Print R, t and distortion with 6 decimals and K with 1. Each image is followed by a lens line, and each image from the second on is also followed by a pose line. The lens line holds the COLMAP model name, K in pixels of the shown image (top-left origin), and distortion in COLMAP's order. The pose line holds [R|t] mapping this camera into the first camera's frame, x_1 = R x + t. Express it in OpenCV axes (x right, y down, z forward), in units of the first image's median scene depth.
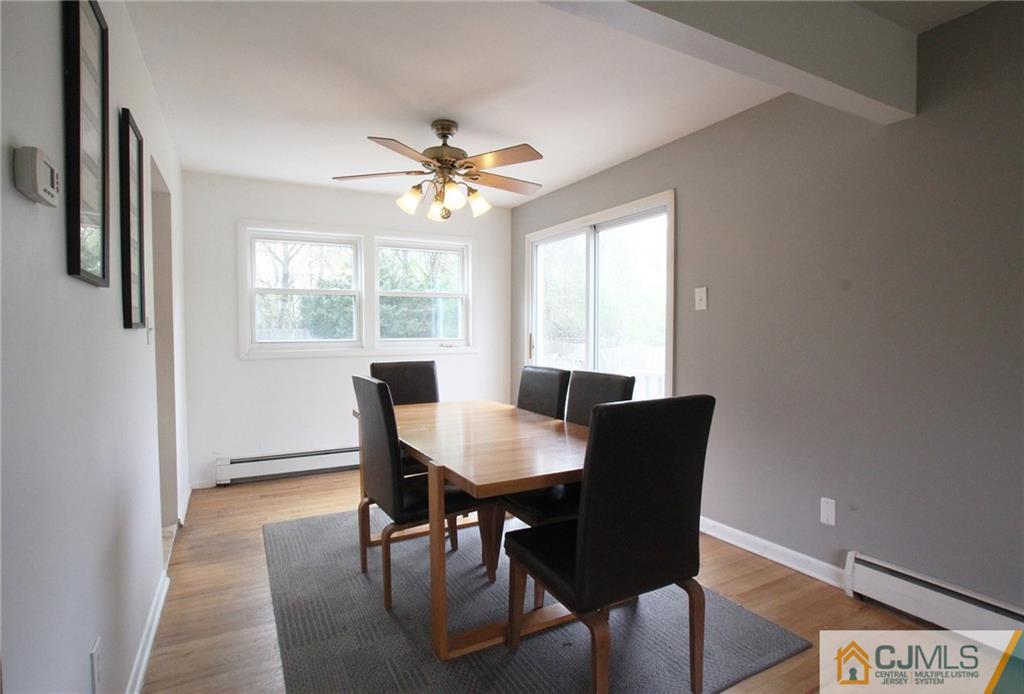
lens RADIAL K [[520.5, 0, 518.8], [0, 520.5, 345.8], [0, 0, 1]] dist [-0.005997, -0.000340]
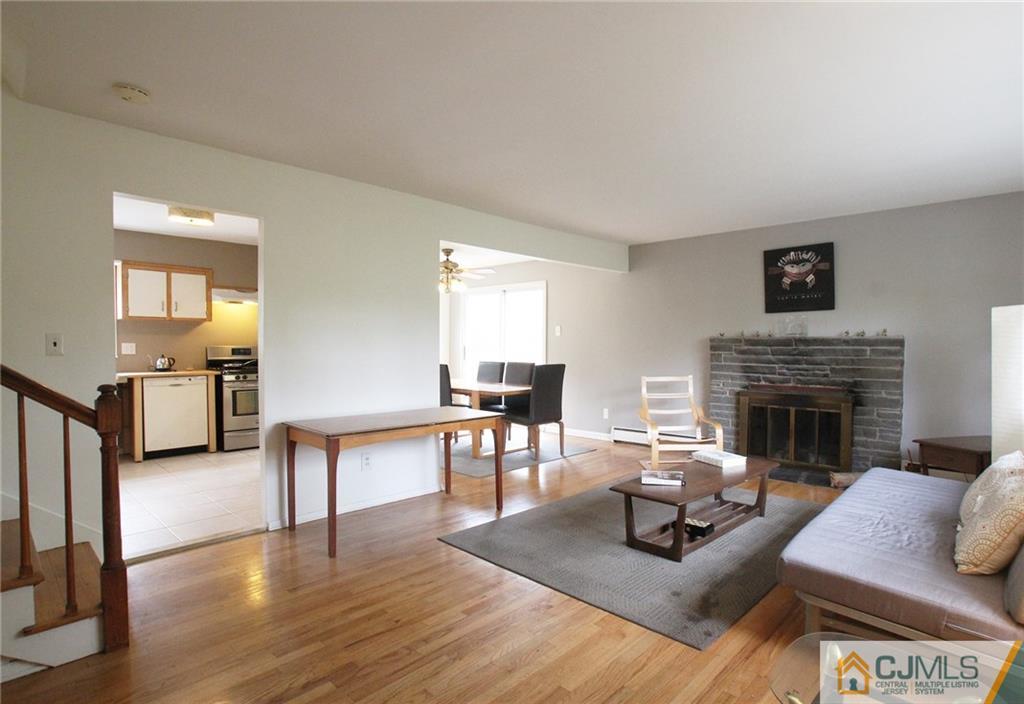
lens RADIAL K [[525.5, 0, 506.0], [0, 525.5, 356.1], [0, 0, 1]] dist [0.008605, 0.000014]
pose [[0.965655, -0.002391, 0.259817, -0.585943], [0.005387, 0.999927, -0.010821, 0.052385], [-0.259773, 0.011849, 0.965597, -1.448006]]
